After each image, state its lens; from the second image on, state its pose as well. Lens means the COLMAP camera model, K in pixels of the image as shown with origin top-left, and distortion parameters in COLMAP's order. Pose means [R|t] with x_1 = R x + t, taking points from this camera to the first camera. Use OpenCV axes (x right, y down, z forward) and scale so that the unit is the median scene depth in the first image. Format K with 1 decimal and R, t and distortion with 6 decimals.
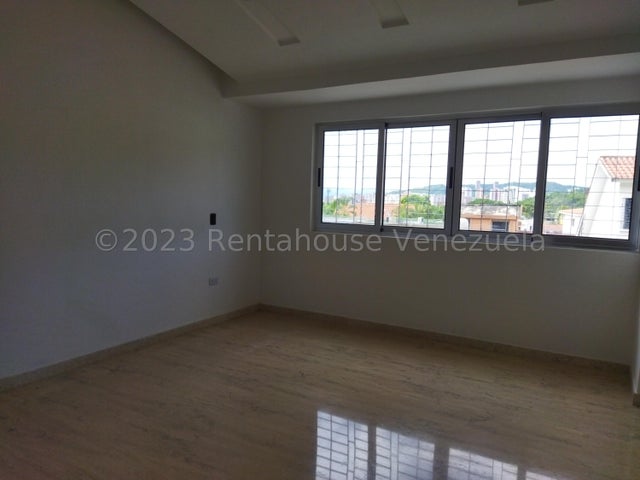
lens RADIAL K [[474.9, 0, 320.0], [0, 474.9, 240.0], [0, 0, 1]] dist [0.071759, -0.128457]
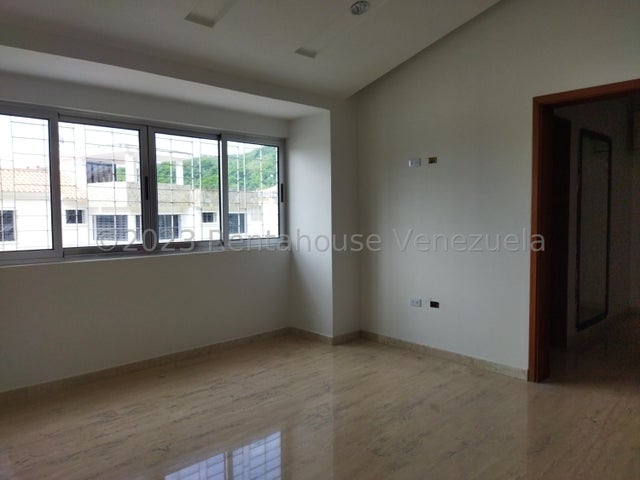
lens RADIAL K [[500.6, 0, 320.0], [0, 500.6, 240.0], [0, 0, 1]] dist [0.086102, -0.152151]
pose [[0.235531, -0.086189, 0.968038, -0.693156], [0.090423, 0.993683, 0.066472, -0.075326], [-0.967651, 0.071876, 0.241836, 0.513838]]
